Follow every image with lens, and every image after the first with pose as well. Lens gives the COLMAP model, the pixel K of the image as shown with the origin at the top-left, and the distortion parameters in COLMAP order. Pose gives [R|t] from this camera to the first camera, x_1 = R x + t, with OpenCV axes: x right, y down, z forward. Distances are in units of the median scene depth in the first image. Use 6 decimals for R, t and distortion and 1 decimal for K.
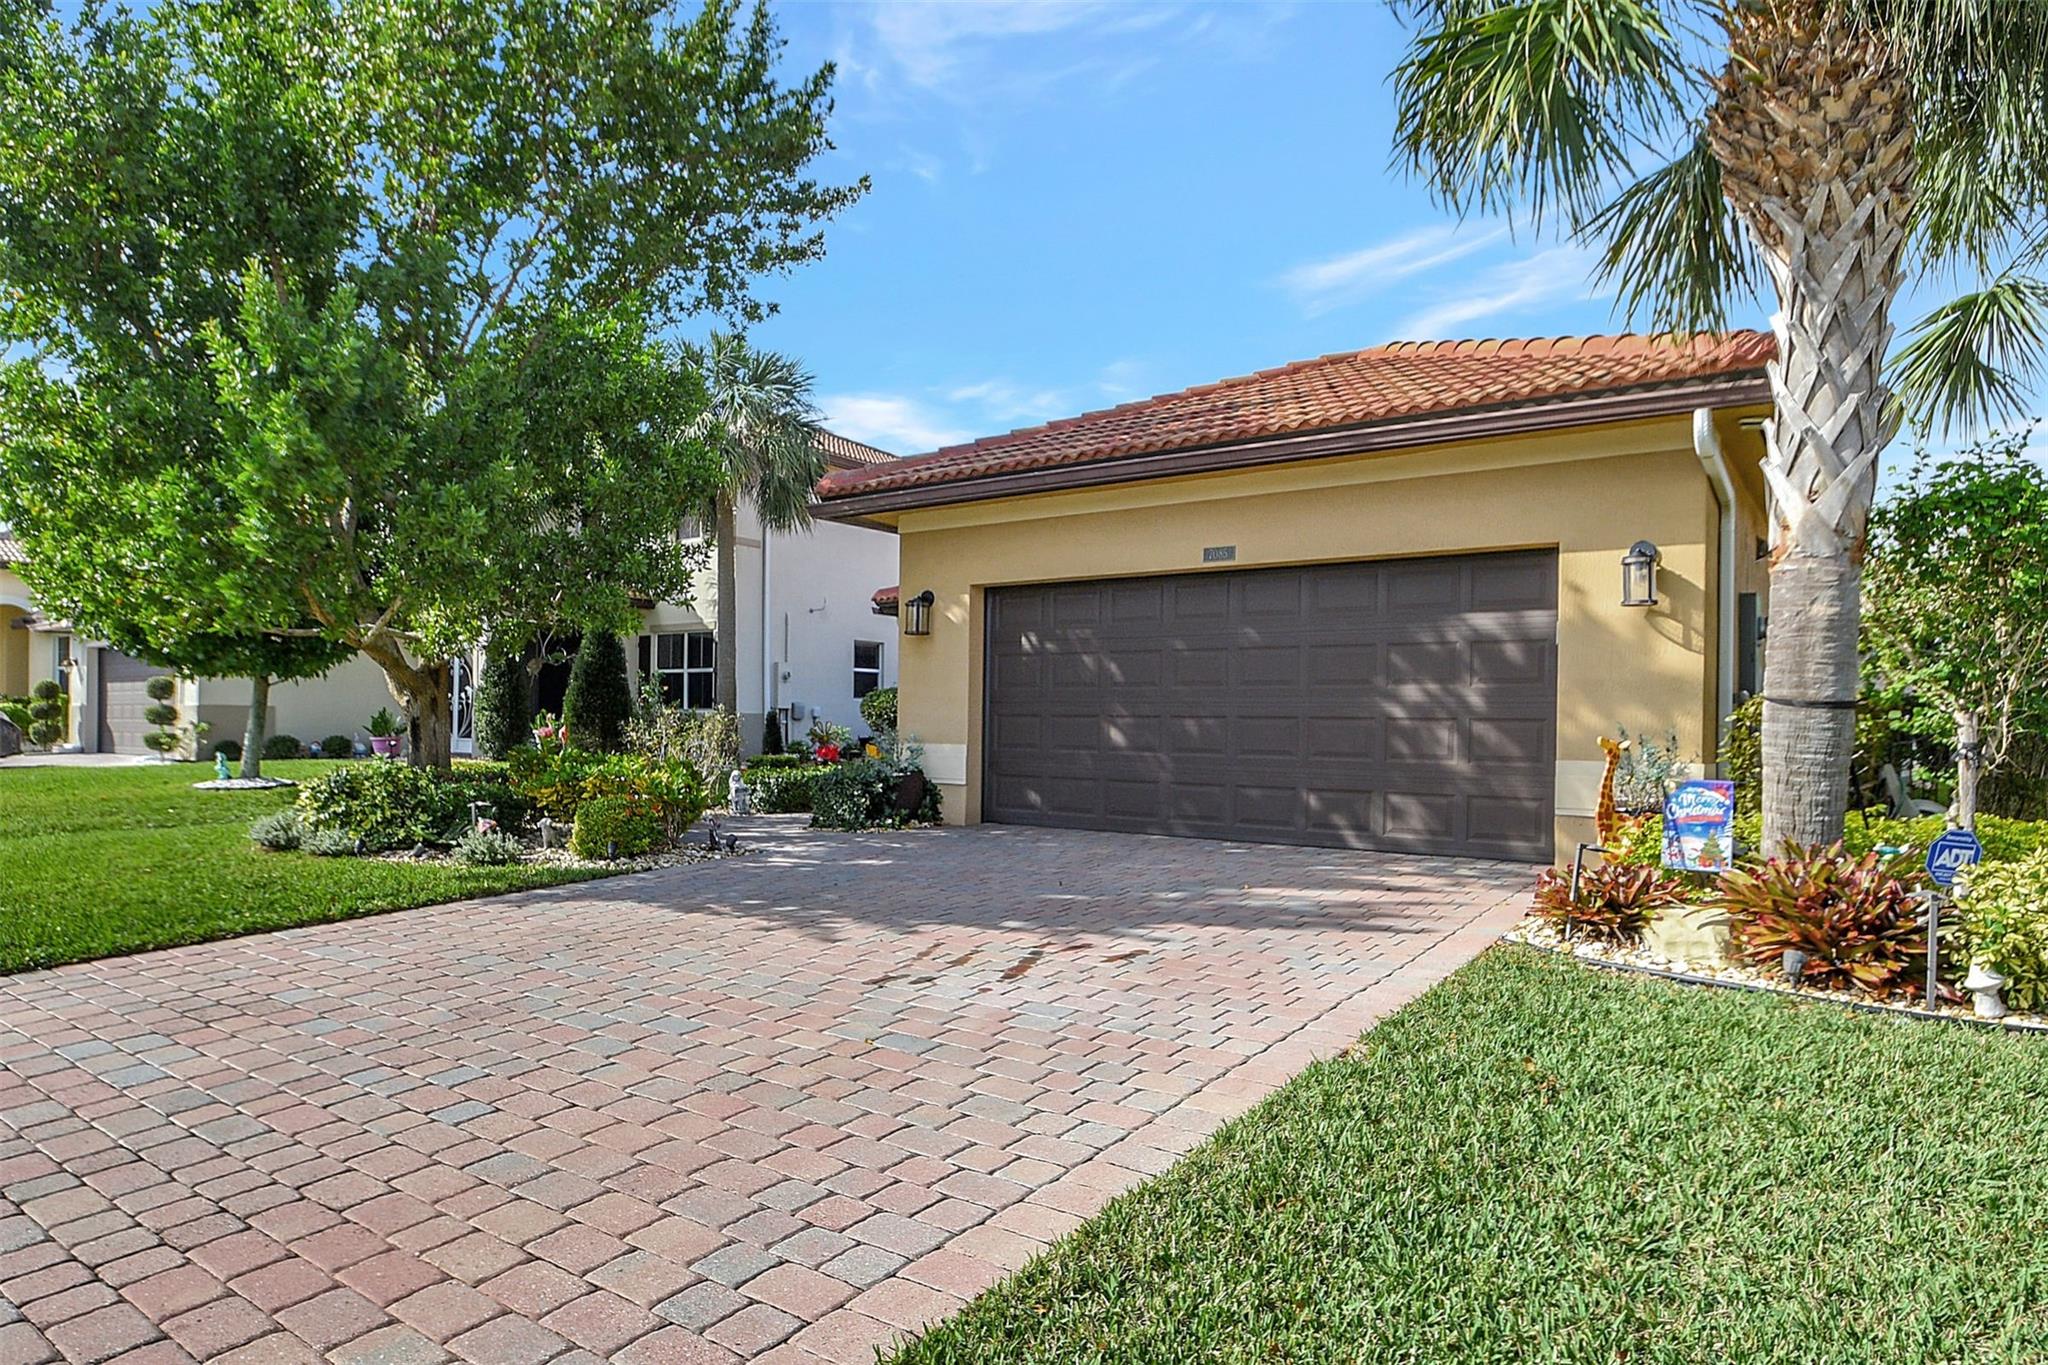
lens RADIAL K [[1195.7, 0, 1013.2], [0, 1195.7, 678.4], [0, 0, 1]] dist [-0.007354, -0.000882]
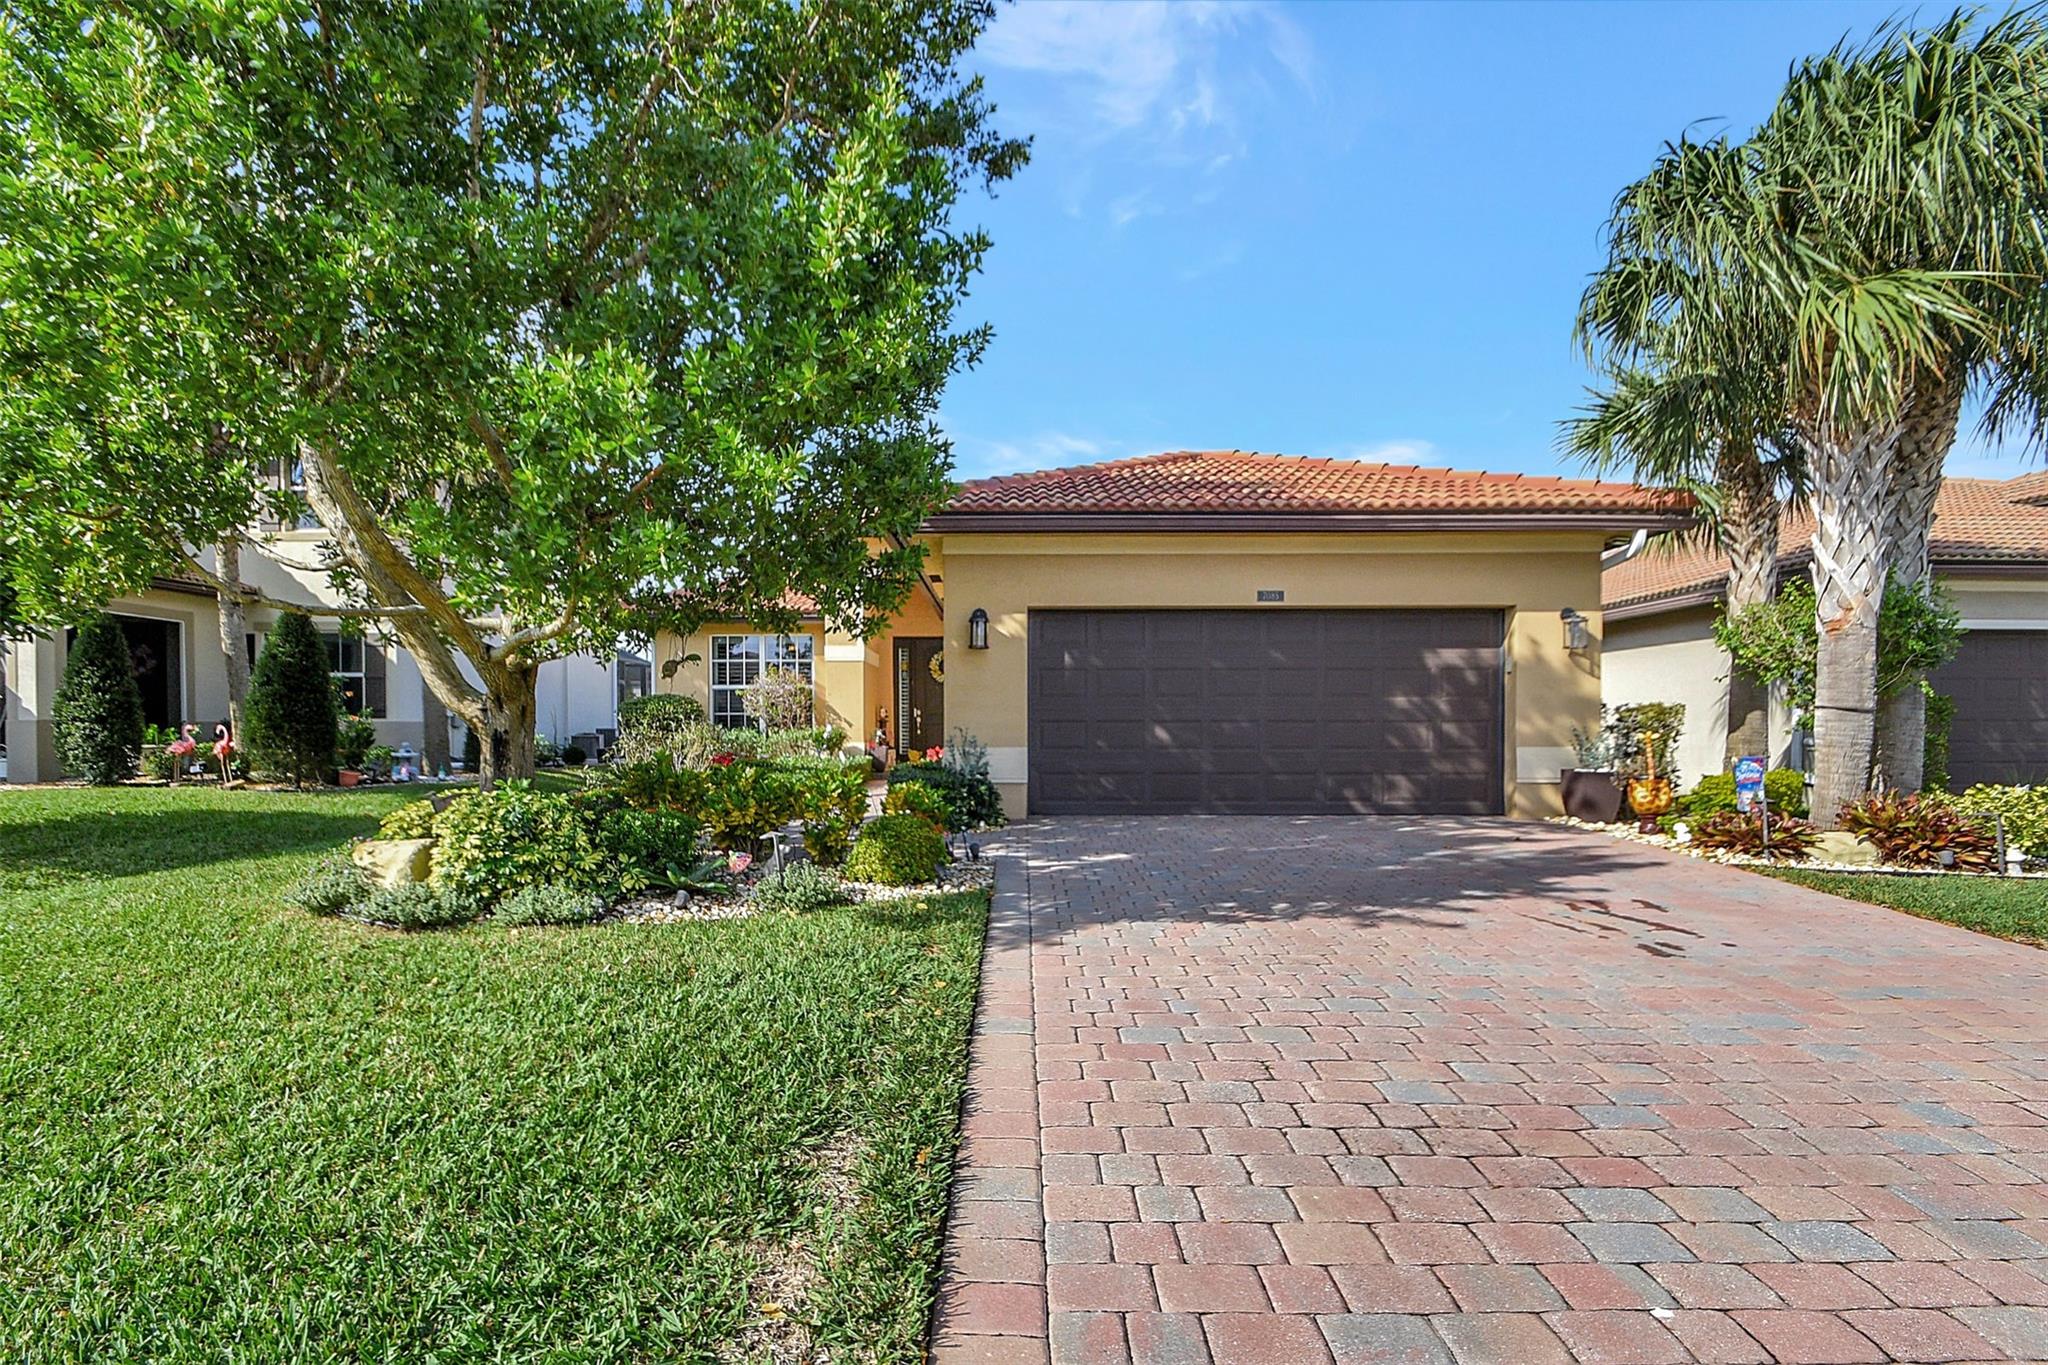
lens RADIAL K [[903.2, 0, 1030.2], [0, 903.2, 704.2], [0, 0, 1]] dist [-0.001548, -0.000609]
pose [[0.817263, -0.001688, 0.576263, -0.625178], [-0.008991, 0.999837, 0.015680, 0.000953], [-0.576195, -0.017996, 0.817114, 0.353900]]
